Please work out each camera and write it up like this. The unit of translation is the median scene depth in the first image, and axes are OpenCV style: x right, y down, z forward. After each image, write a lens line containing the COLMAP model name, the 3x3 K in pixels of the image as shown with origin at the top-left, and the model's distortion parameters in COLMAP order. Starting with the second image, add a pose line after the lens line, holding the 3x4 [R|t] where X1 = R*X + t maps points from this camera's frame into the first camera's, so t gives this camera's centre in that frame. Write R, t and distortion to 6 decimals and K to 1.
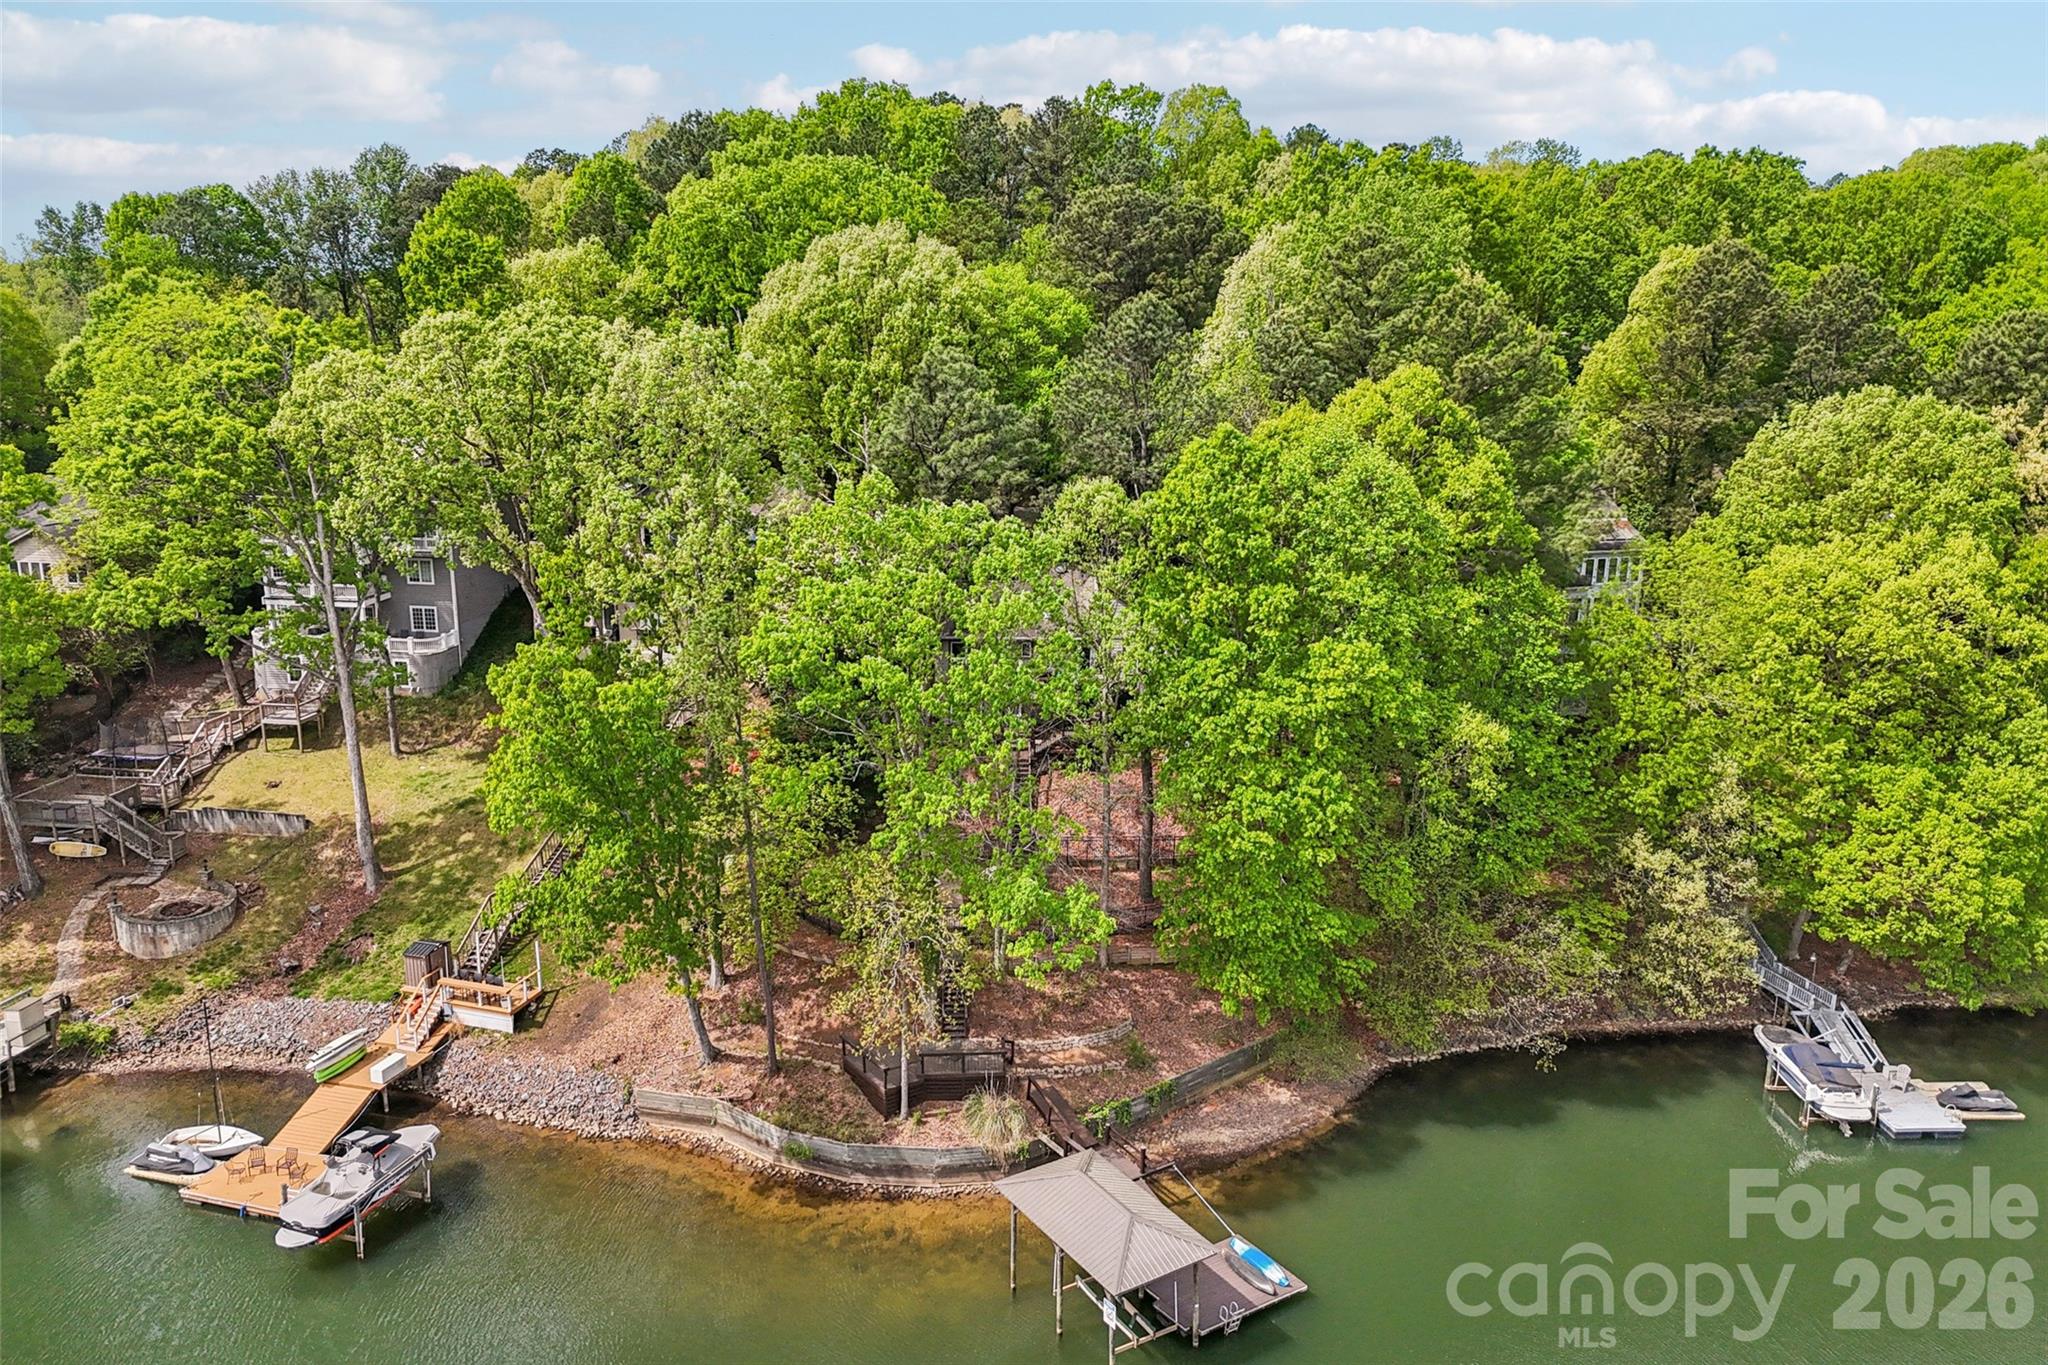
lens RADIAL K [[1507.6, 0, 1027.9], [0, 1507.6, 683.8], [0, 0, 1]] dist [0.053010, -0.026660]
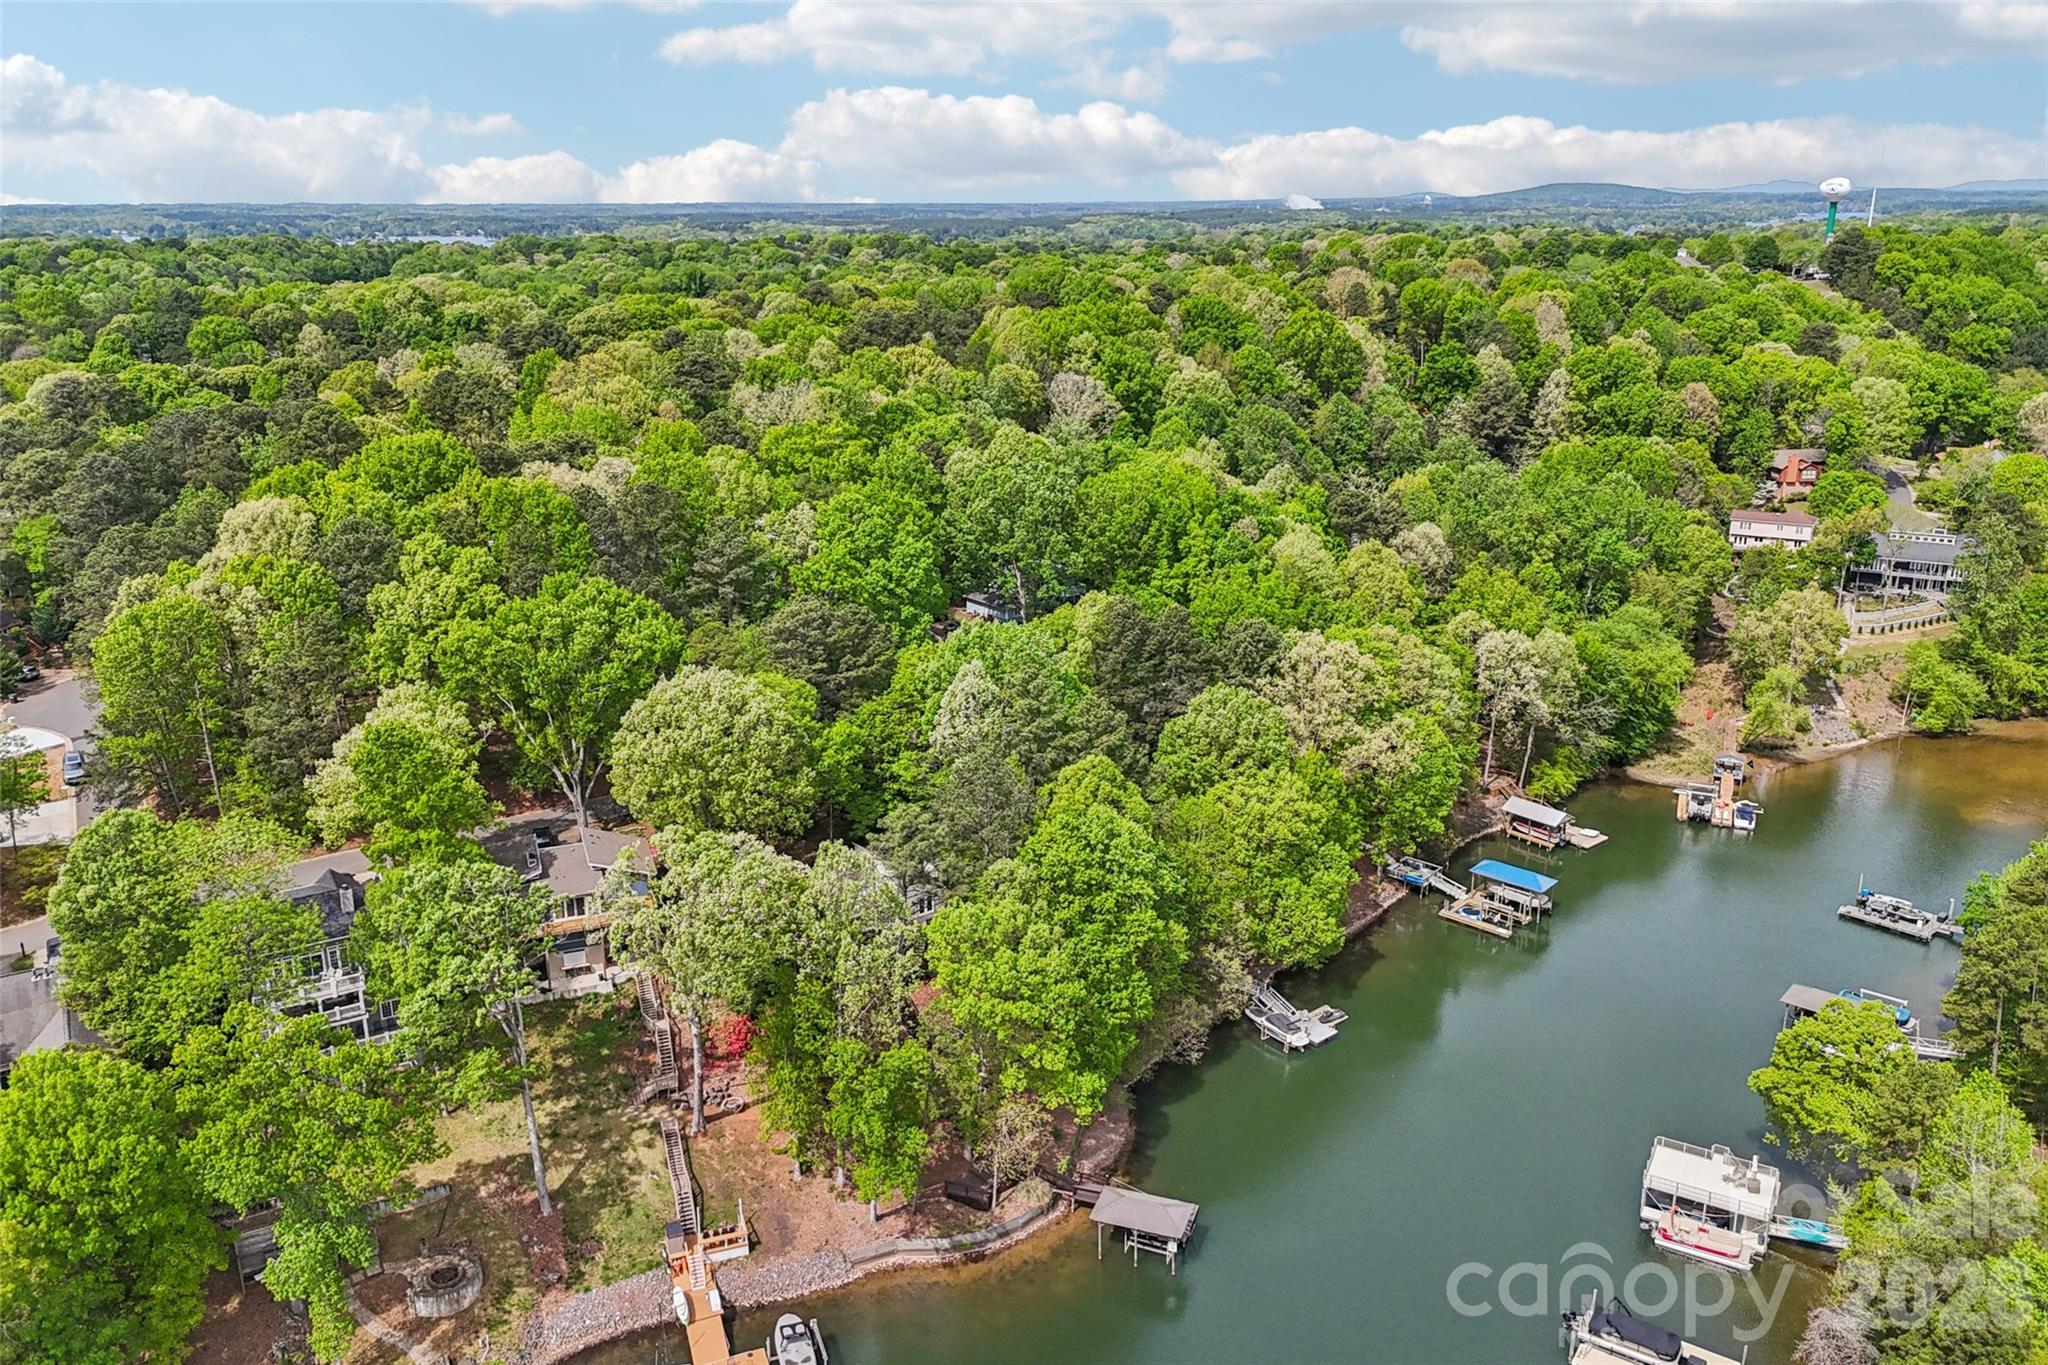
lens RADIAL K [[1507.6, 0, 1061.4], [0, 1507.6, 685.3], [0, 0, 1]] dist [0.053010, -0.026660]
pose [[0.791608, -0.192408, 0.579944, -0.979837], [0.158170, 0.981303, 0.109669, -0.560078], [-0.590202, 0.004914, 0.807240, -0.627688]]
